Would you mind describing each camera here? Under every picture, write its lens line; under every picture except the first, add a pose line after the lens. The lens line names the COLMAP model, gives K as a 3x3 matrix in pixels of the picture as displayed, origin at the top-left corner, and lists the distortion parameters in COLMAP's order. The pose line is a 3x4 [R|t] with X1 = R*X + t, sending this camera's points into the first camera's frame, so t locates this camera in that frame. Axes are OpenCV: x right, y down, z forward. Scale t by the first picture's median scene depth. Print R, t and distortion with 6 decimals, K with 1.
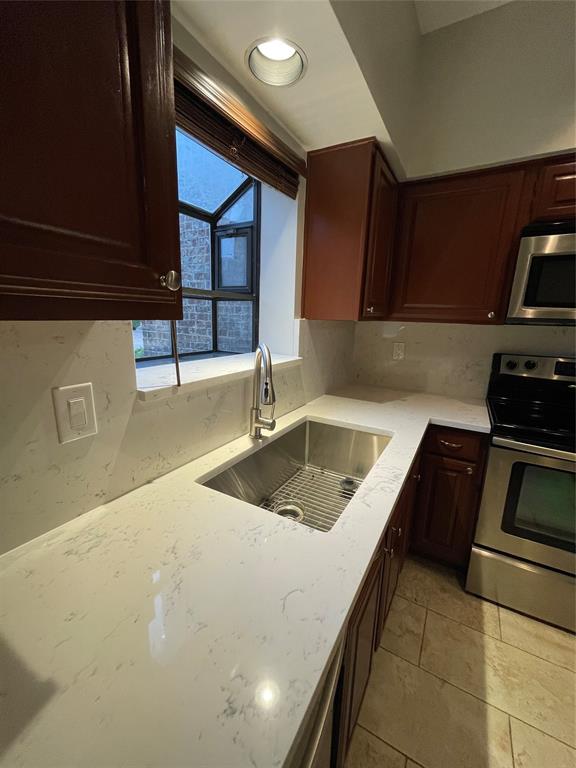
lens RADIAL K [[312.8, 0, 287.9], [0, 312.8, 384.6], [0, 0, 1]] dist [0.000995, -0.000952]
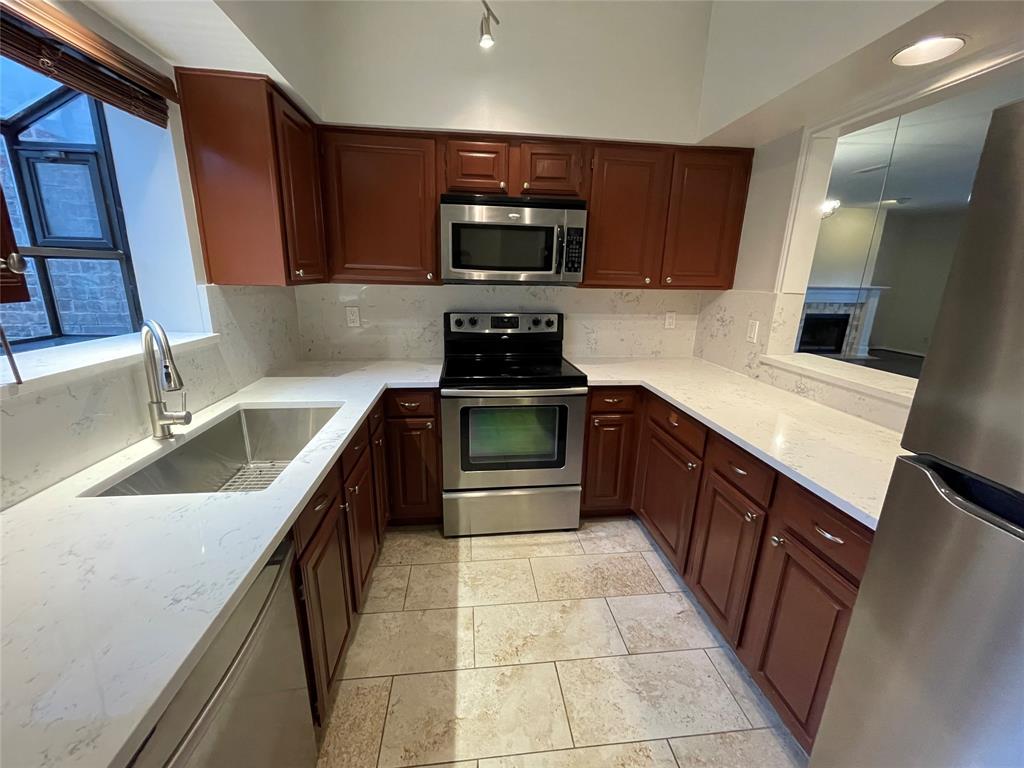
lens RADIAL K [[417.0, 0, 512.7], [0, 417.0, 384.0], [0, 0, 1]] dist [0.000995, -0.000952]
pose [[0.807363, -0.159022, 0.568223, 0.027720], [0.127182, 0.987263, 0.095588, 0.037128], [-0.576186, -0.004906, 0.817304, -0.322835]]
